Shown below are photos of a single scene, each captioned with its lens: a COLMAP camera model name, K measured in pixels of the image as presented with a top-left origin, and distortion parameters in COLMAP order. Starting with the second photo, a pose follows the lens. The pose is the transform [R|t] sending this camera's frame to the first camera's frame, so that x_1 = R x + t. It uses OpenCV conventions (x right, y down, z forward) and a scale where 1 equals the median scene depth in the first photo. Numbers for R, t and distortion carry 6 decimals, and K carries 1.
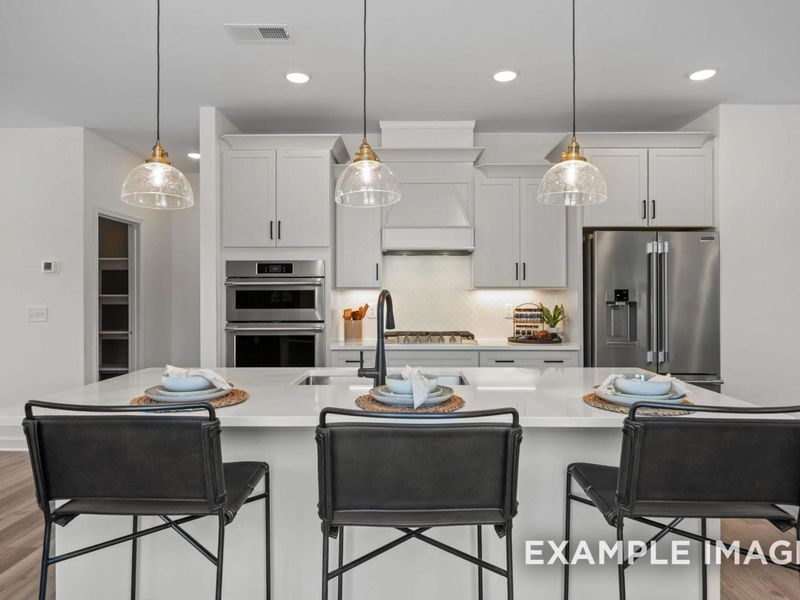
lens RADIAL K [[510.0, 0, 406.2], [0, 510.0, 298.0], [0, 0, 1]] dist [-0.011187, -0.001637]
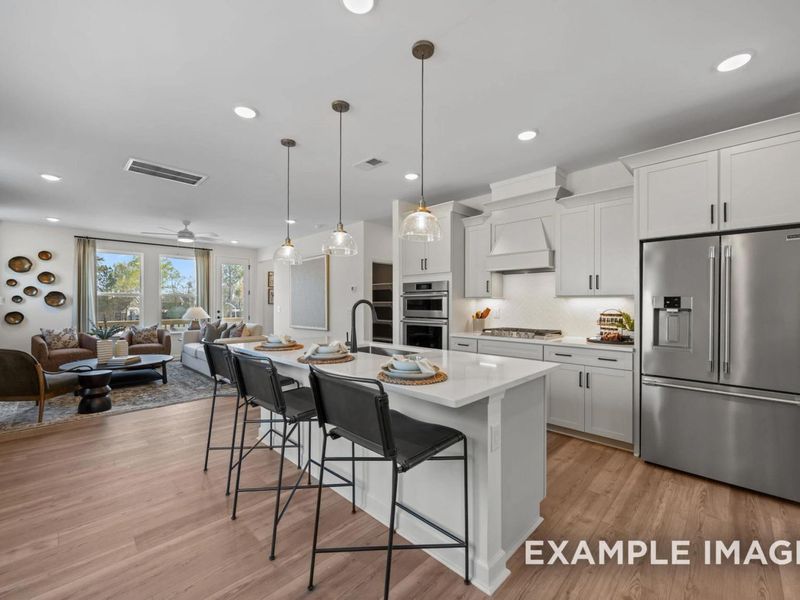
lens RADIAL K [[347.2, 0, 404.3], [0, 347.2, 302.4], [0, 0, 1]] dist [-0.000949, -0.000067]
pose [[0.724362, -0.000099, -0.689420, 0.490517], [0.000021, 1.000000, -0.000121, -0.005112], [0.689420, 0.000073, 0.724362, 0.110334]]
